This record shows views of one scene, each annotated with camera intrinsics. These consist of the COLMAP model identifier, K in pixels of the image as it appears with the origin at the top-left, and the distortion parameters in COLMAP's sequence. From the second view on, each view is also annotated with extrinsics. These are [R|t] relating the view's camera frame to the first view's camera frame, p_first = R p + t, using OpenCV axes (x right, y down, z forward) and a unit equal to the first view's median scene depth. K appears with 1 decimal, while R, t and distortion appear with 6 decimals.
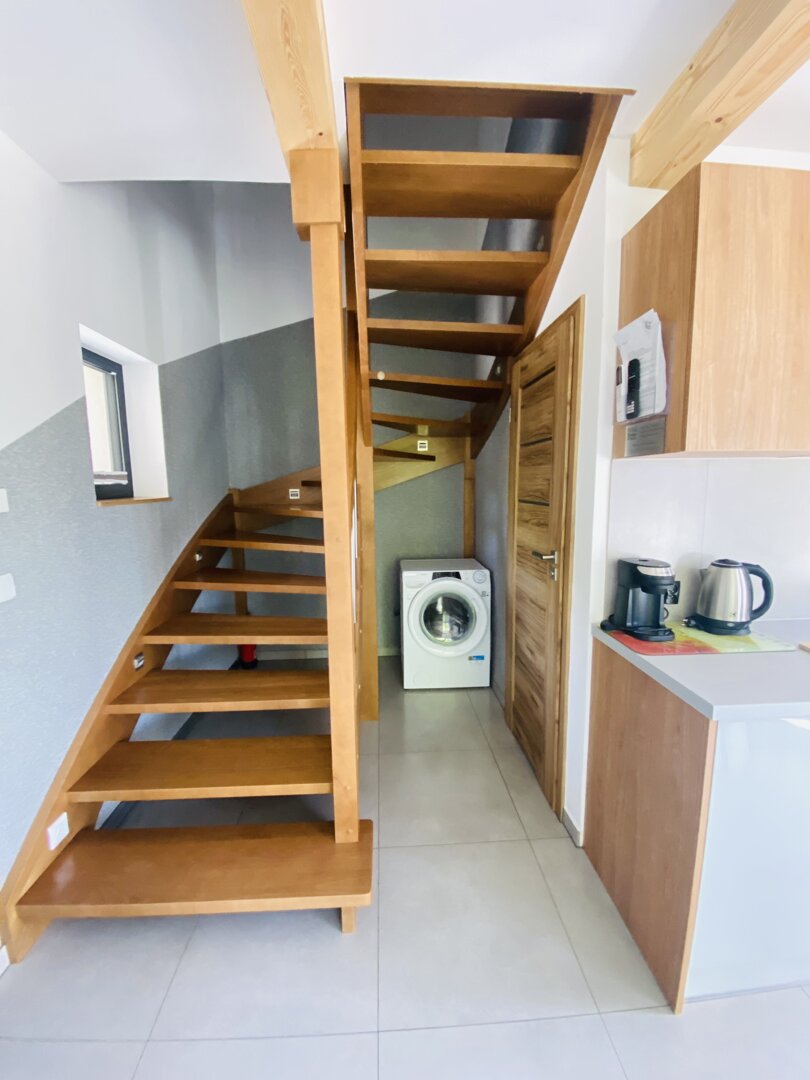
lens RADIAL K [[444.7, 0, 401.9], [0, 444.7, 543.2], [0, 0, 1]] dist [0.013401, -0.017646]
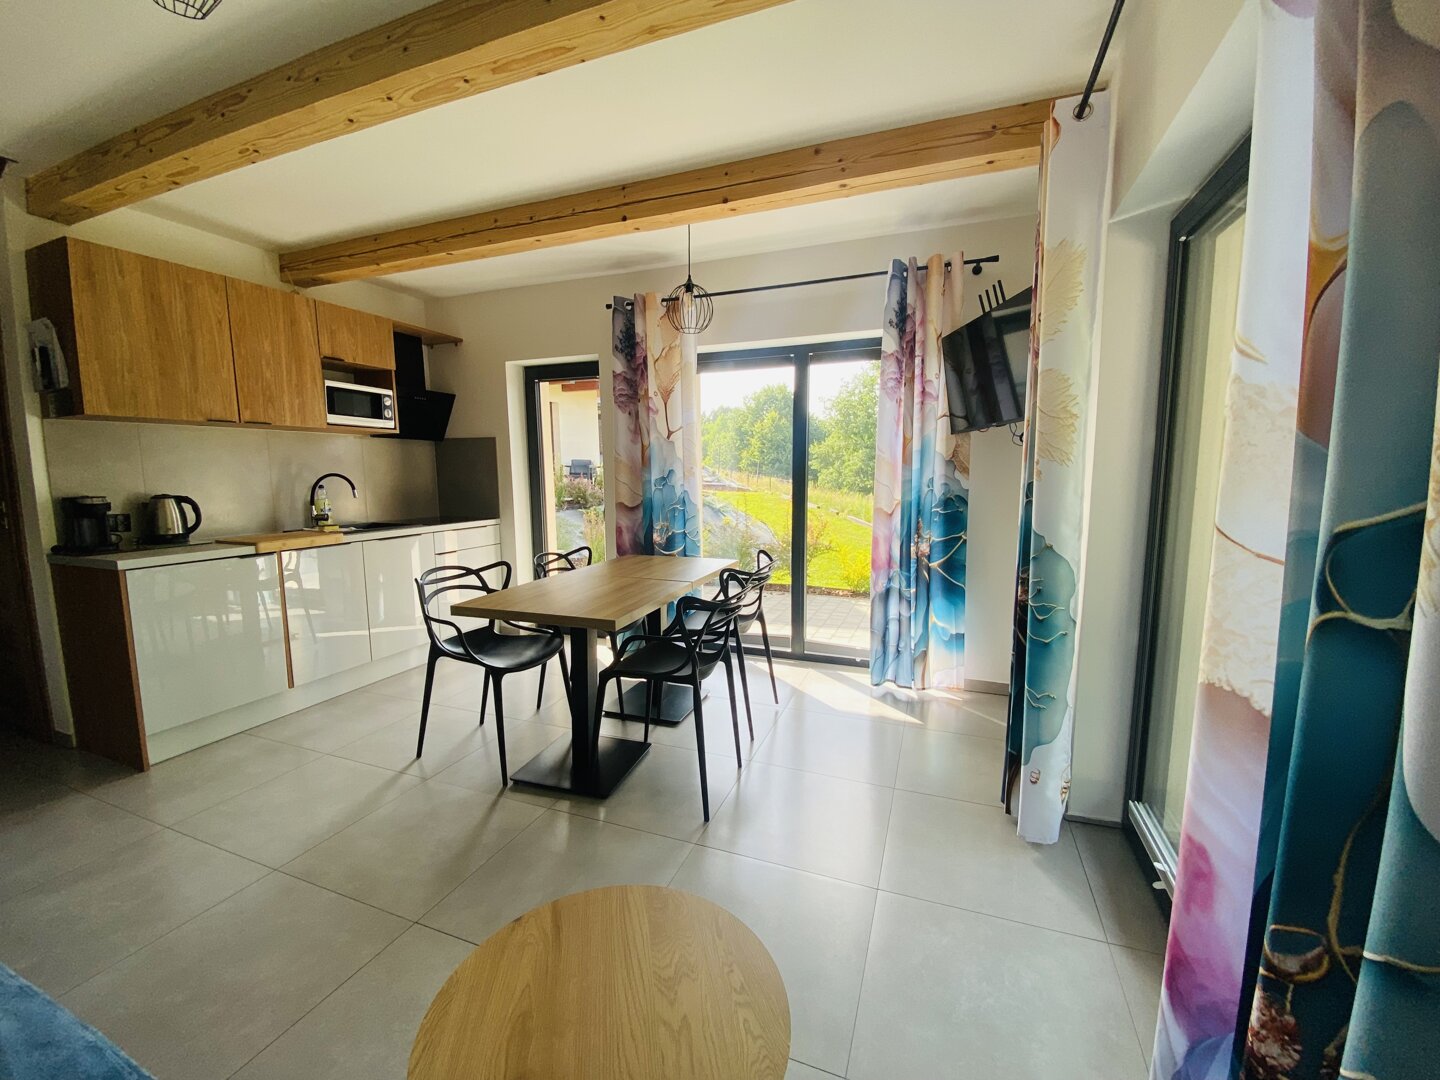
lens RADIAL K [[592.9, 0, 720.0], [0, 592.9, 540.0], [0, 0, 1]] dist [0.013401, -0.017646]
pose [[0.407696, -0.098220, 0.907820, -0.288401], [0.128570, 0.990468, 0.049422, 0.327062], [-0.904021, 0.096569, 0.416438, -1.431235]]
